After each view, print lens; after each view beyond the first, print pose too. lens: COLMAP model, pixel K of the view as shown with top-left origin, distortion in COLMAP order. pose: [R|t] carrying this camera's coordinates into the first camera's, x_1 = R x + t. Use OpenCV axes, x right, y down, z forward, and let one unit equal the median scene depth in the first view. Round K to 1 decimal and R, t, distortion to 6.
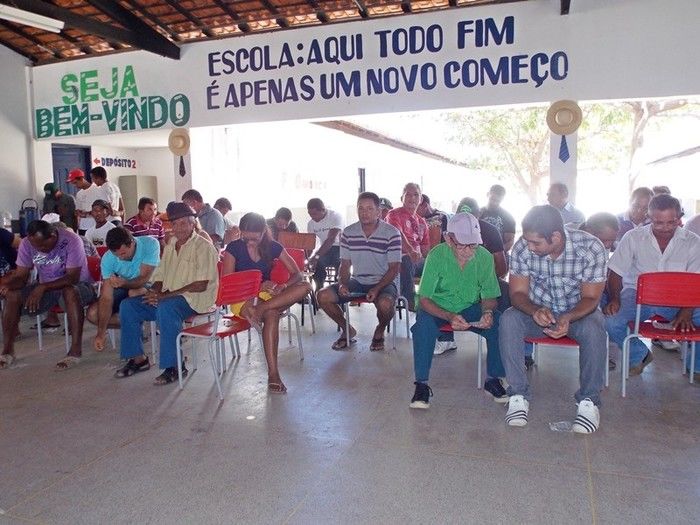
lens RADIAL K [[579.1, 0, 351.8], [0, 579.1, 259.3], [0, 0, 1]] dist [-0.064610, 0.003506]
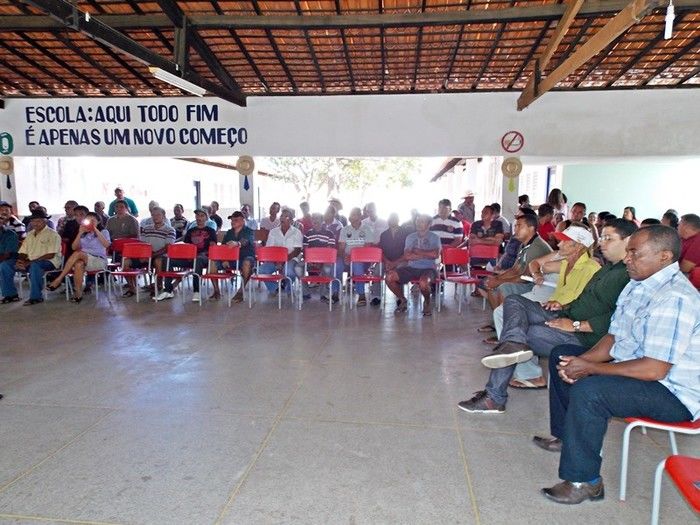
lens RADIAL K [[486.0, 0, 353.1], [0, 486.0, 259.3], [0, 0, 1]] dist [0.043425, -0.023218]
pose [[0.971820, -0.002943, 0.235708, 0.303561], [0.000095, 0.999927, 0.012092, 0.024137], [-0.235726, -0.011729, 0.971749, -0.507263]]
